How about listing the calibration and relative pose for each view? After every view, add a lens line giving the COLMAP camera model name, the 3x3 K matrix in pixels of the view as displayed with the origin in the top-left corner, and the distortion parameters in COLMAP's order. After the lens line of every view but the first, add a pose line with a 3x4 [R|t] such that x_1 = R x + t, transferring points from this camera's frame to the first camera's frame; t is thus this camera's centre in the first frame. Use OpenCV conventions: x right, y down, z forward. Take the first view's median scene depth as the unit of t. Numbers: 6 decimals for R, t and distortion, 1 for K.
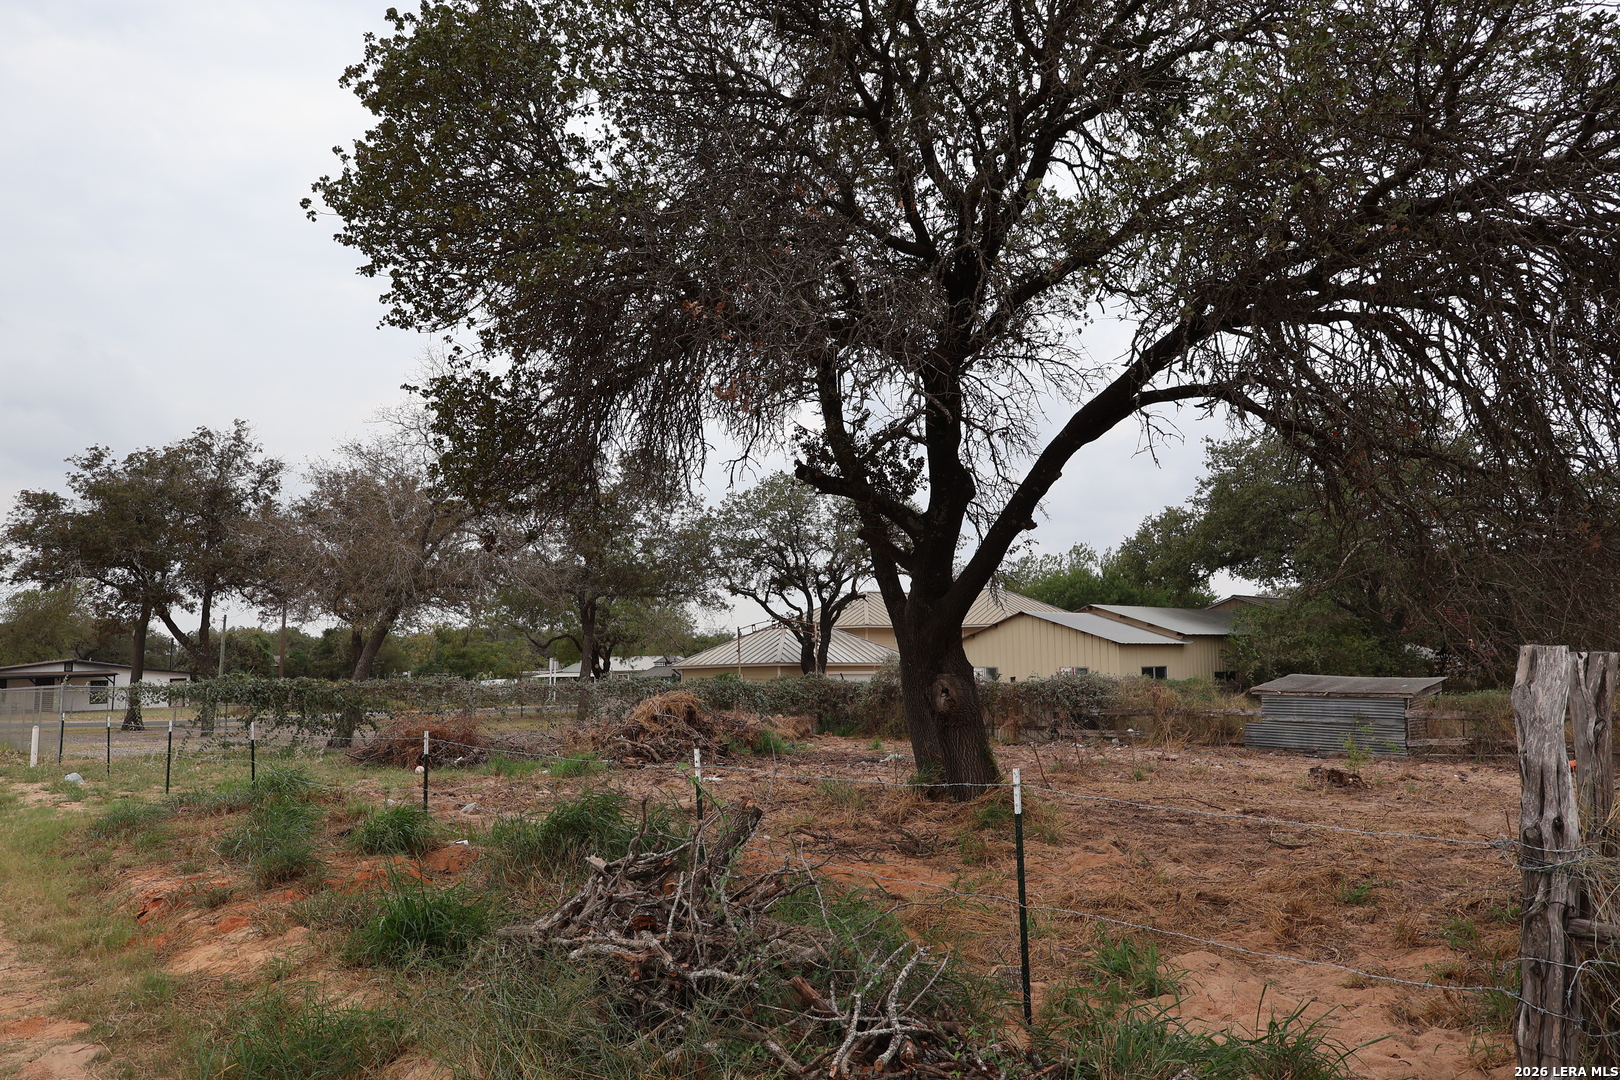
lens RADIAL K [[1051.1, 0, 809.9], [0, 1051.1, 535.7], [0, 0, 1]] dist [-0.000556, 0.000512]
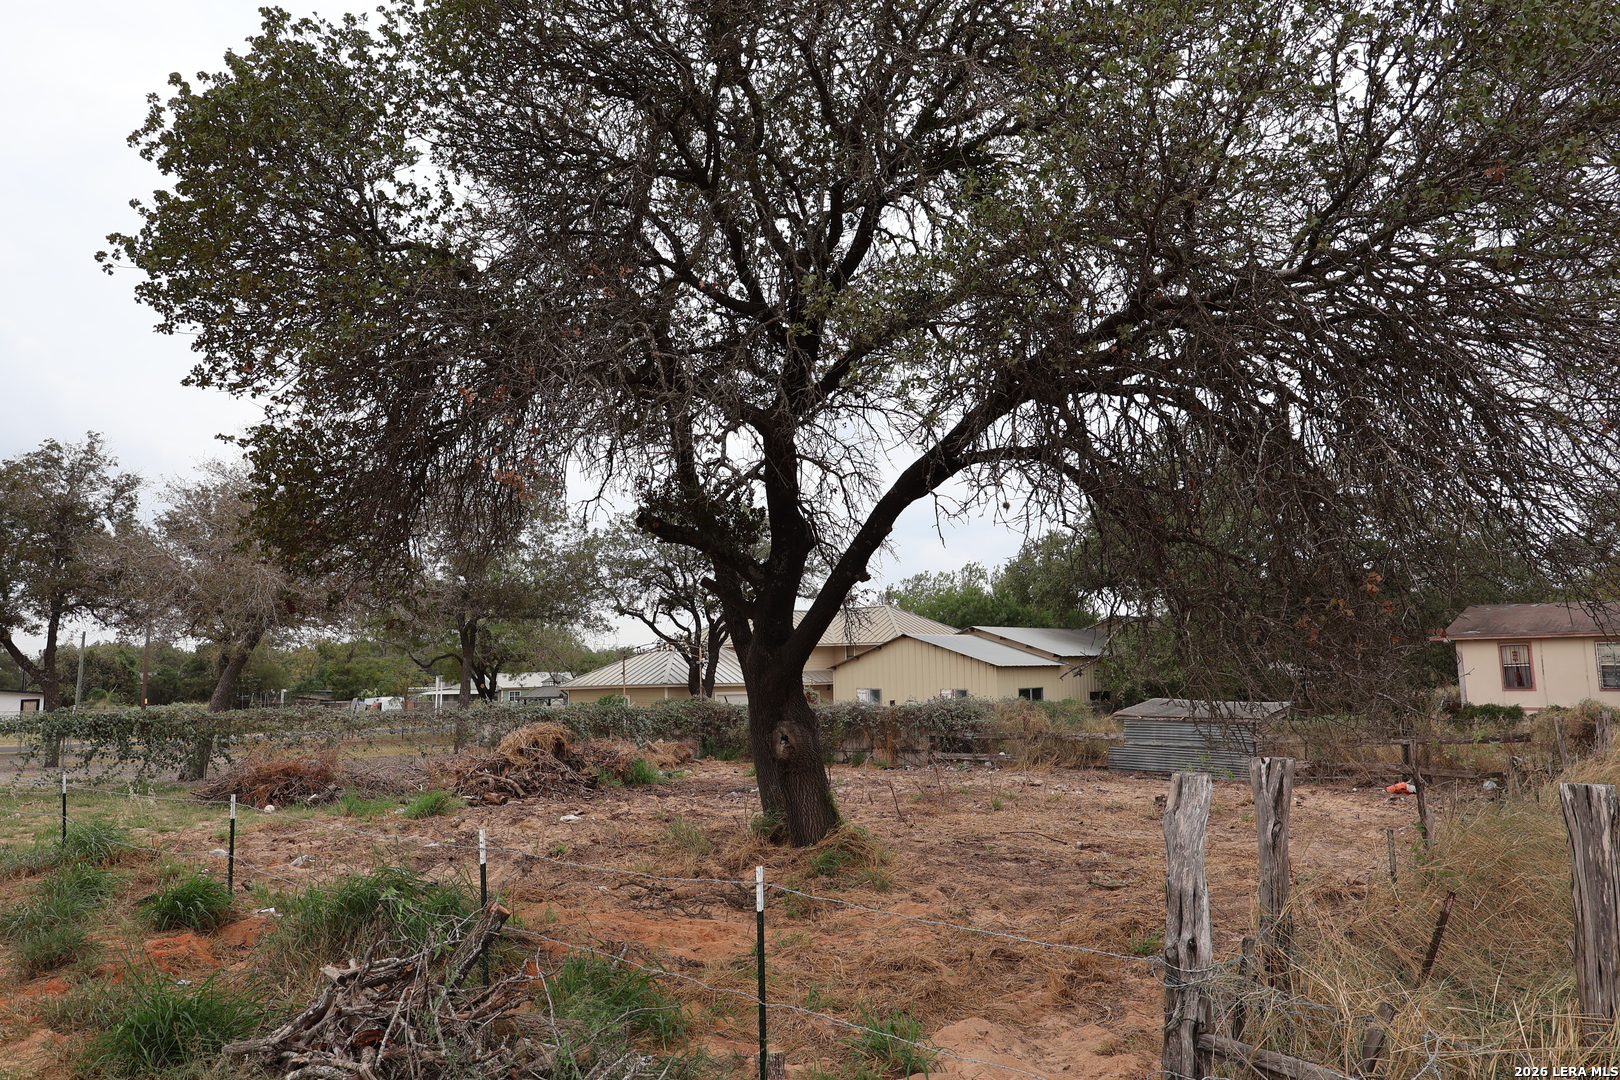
lens RADIAL K [[1051.3, 0, 810.5], [0, 1051.3, 534.5], [0, 0, 1]] dist [0.001778, -0.001485]
pose [[0.995837, 0.007371, 0.090854, 0.025093], [-0.006305, 0.999908, -0.012016, -0.015227], [-0.090935, 0.011393, 0.995792, -0.005474]]
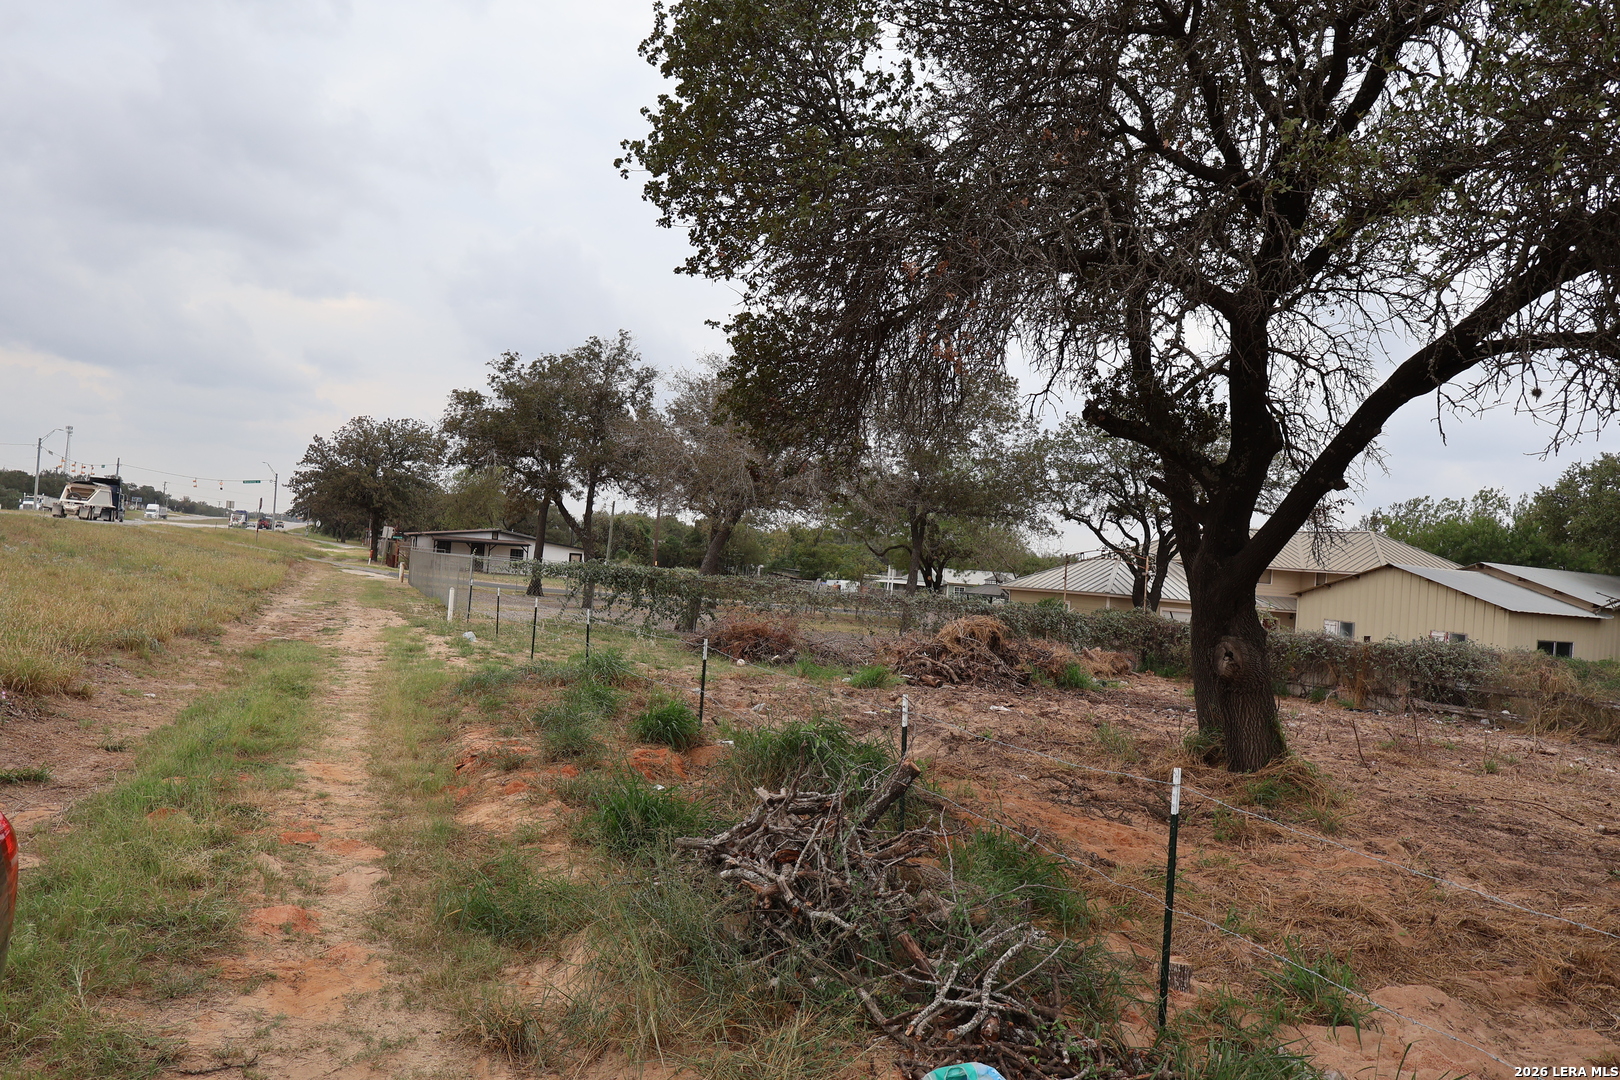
lens RADIAL K [[1051.1, 0, 809.9], [0, 1051.1, 535.7], [0, 0, 1]] dist [-0.000556, 0.000512]
pose [[0.943705, 0.080534, -0.320835, 0.028523], [-0.053629, 0.994328, 0.091844, -0.010195], [0.326412, -0.069468, 0.942671, -0.000520]]
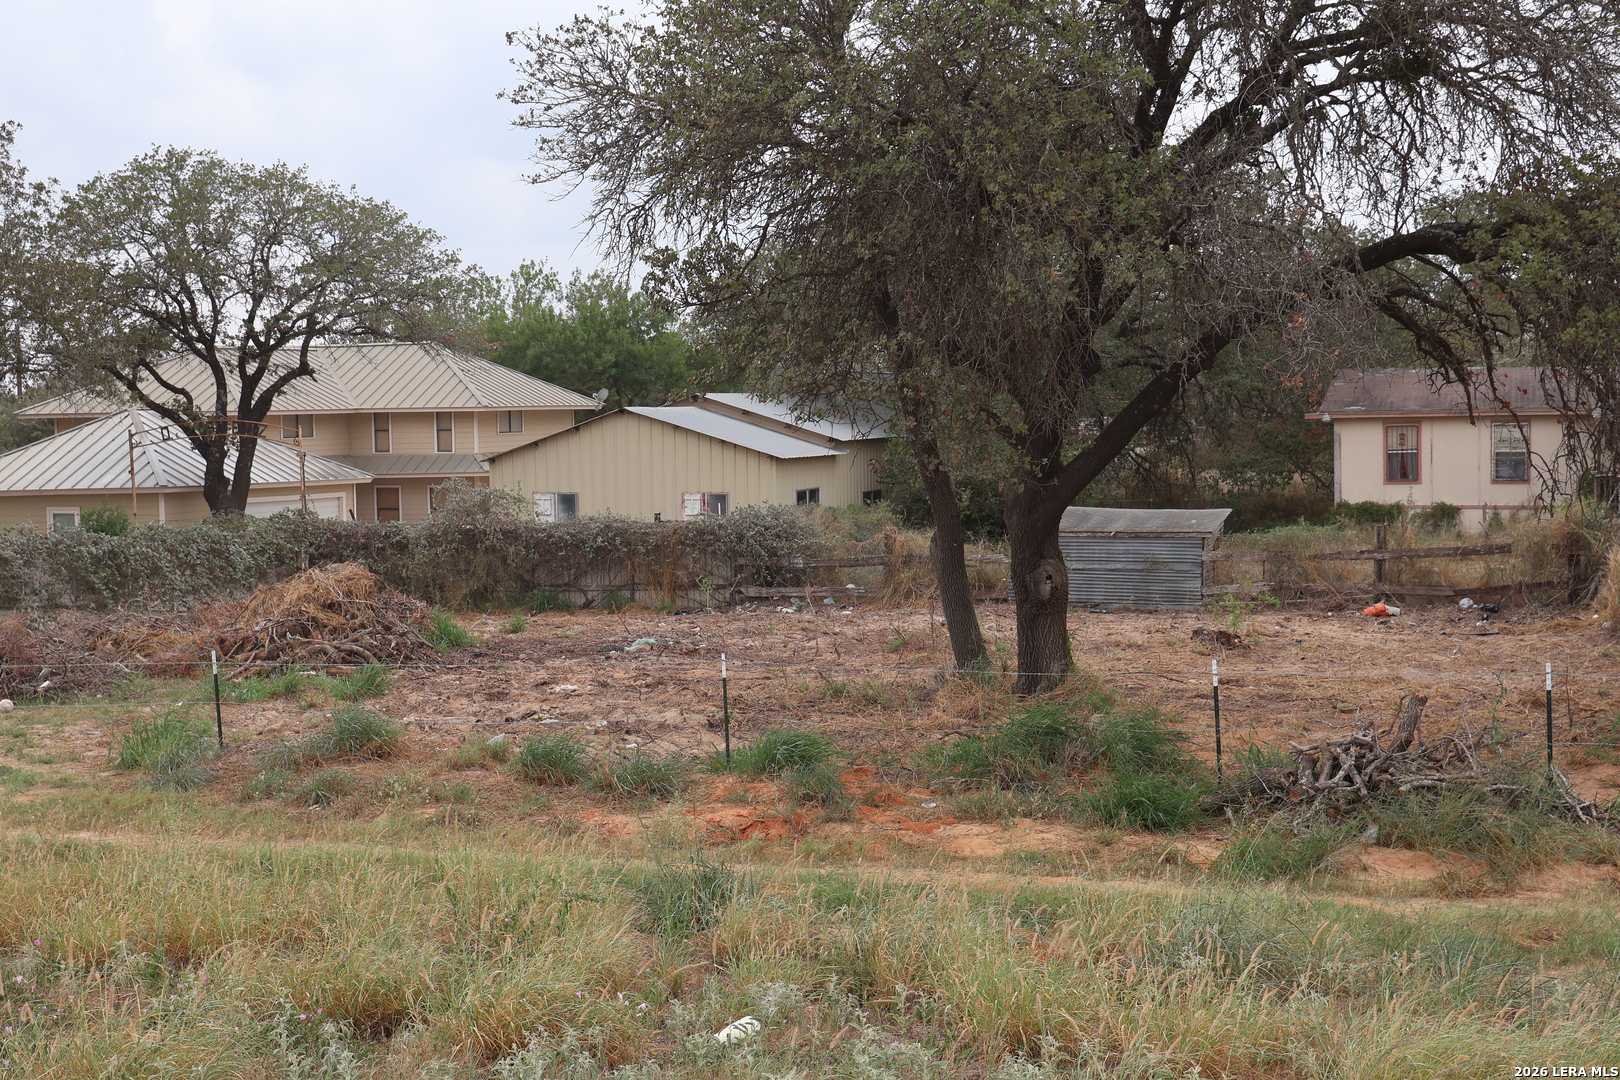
lens RADIAL K [[1992.0, 0, 810.0], [0, 1992.0, 540.0], [0, 0, 1]] dist [0.007895, 0.004443]
pose [[0.883269, -0.032810, 0.467718, -0.376975], [-0.047717, 0.986079, 0.159285, -0.067563], [-0.466433, -0.163010, 0.869407, -0.190683]]
